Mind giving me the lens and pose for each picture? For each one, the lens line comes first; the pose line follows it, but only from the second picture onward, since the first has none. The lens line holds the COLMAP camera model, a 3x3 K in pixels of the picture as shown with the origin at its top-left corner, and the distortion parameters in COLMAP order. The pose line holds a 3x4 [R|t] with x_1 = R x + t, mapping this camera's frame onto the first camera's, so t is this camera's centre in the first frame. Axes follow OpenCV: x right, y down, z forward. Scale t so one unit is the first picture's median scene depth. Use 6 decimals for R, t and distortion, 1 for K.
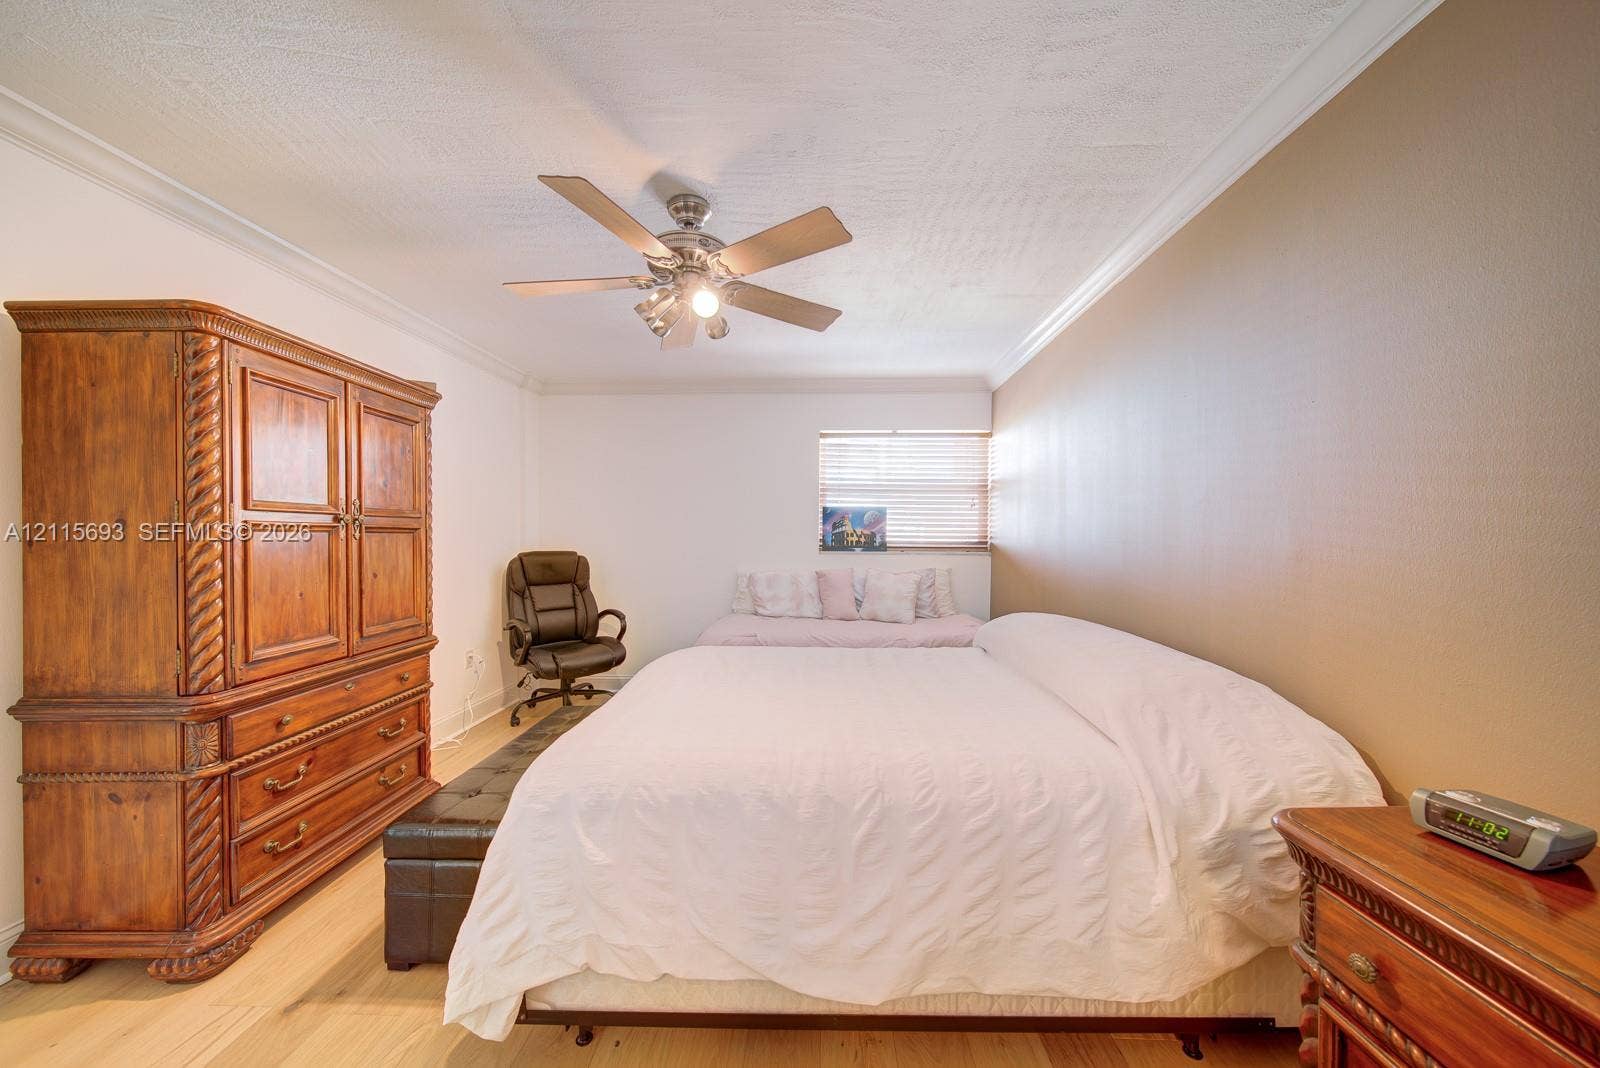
lens RADIAL K [[565.2, 0, 806.9], [0, 565.2, 539.0], [0, 0, 1]] dist [0.003084, -0.000071]
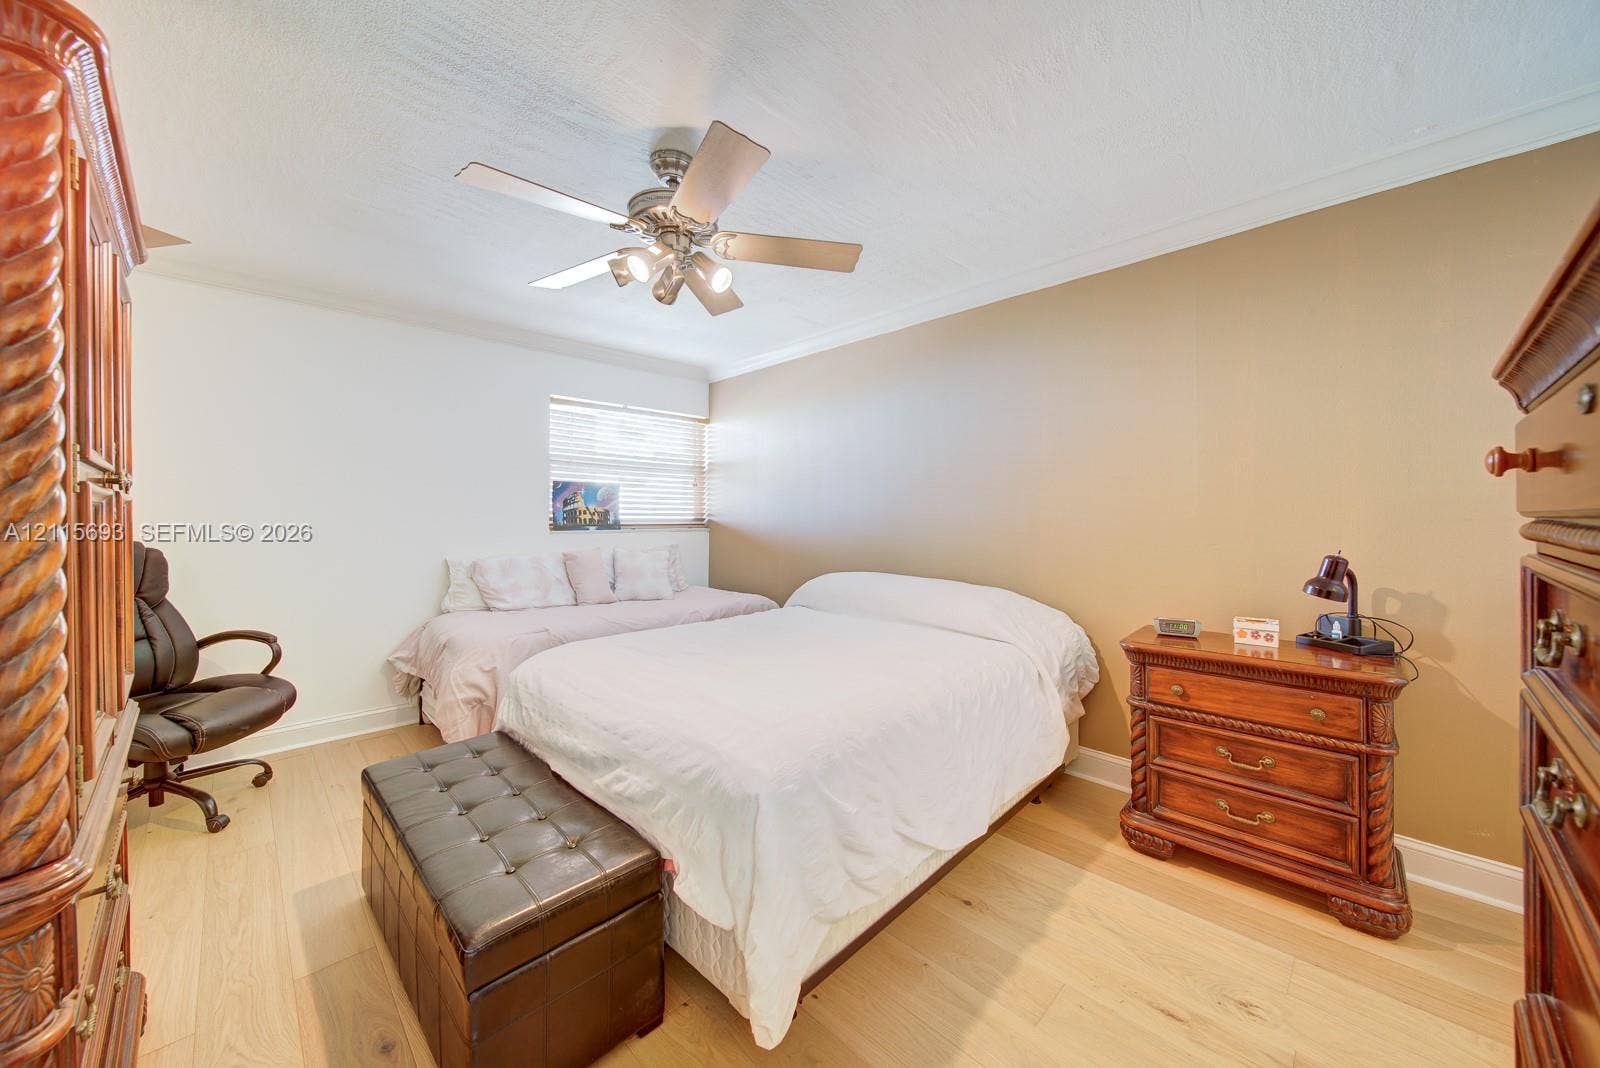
lens RADIAL K [[565.2, 0, 832.2], [0, 565.2, 515.0], [0, 0, 1]] dist [0.003084, -0.000071]
pose [[0.679593, -0.003242, 0.733582, -0.325399], [0.003721, 0.999993, 0.000973, -0.002472], [-0.733580, 0.002069, 0.679600, 0.075452]]
